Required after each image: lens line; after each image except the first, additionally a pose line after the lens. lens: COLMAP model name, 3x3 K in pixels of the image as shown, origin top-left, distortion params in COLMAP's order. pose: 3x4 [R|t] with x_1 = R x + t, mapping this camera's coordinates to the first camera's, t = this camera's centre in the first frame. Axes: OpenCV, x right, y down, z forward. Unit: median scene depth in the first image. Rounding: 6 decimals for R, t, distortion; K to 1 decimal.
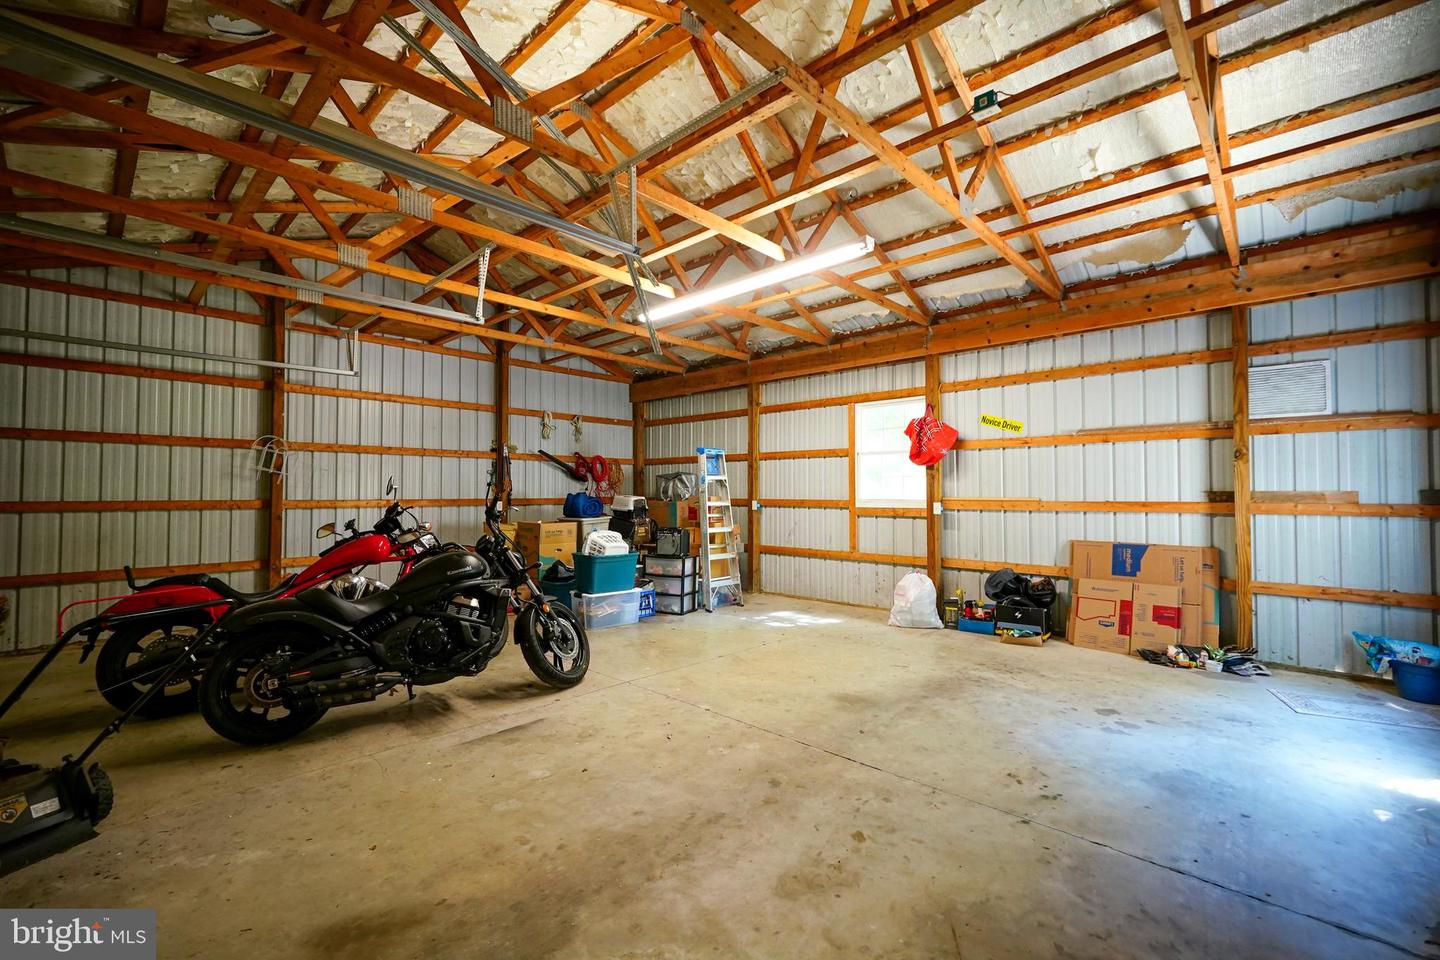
lens RADIAL K [[609.0, 0, 709.8], [0, 609.0, 478.4], [0, 0, 1]] dist [-0.007180, 0.005109]
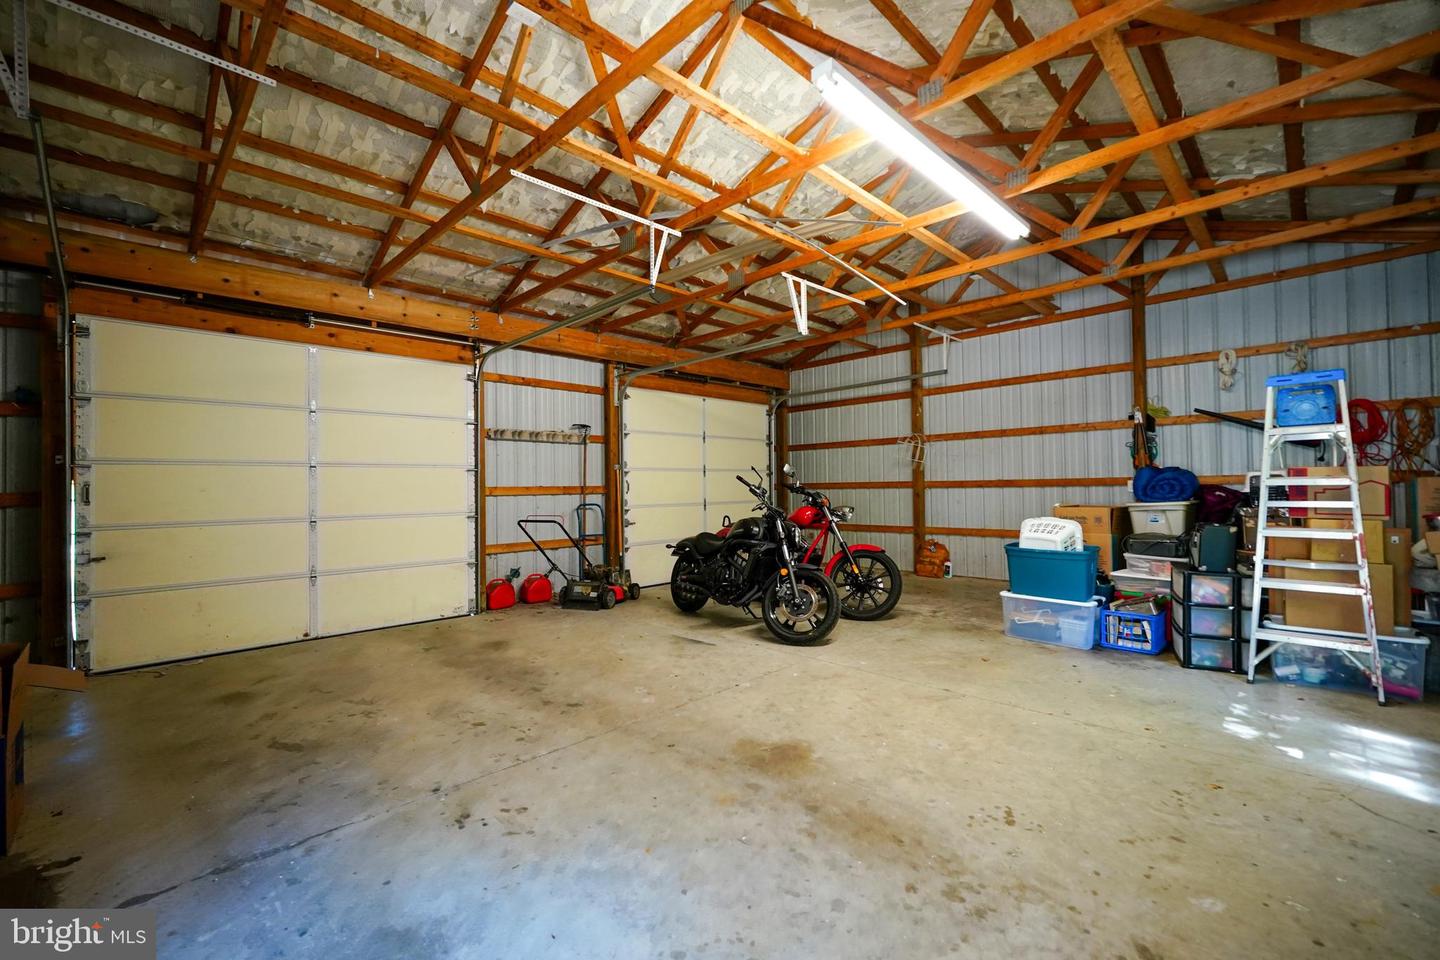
lens RADIAL K [[609.0, 0, 709.8], [0, 609.0, 478.4], [0, 0, 1]] dist [-0.007180, 0.005109]
pose [[-0.025718, -0.013315, -0.999581, 1.013286], [0.042623, 0.998987, -0.014403, 0.048960], [0.998760, -0.042975, -0.025124, 0.993424]]
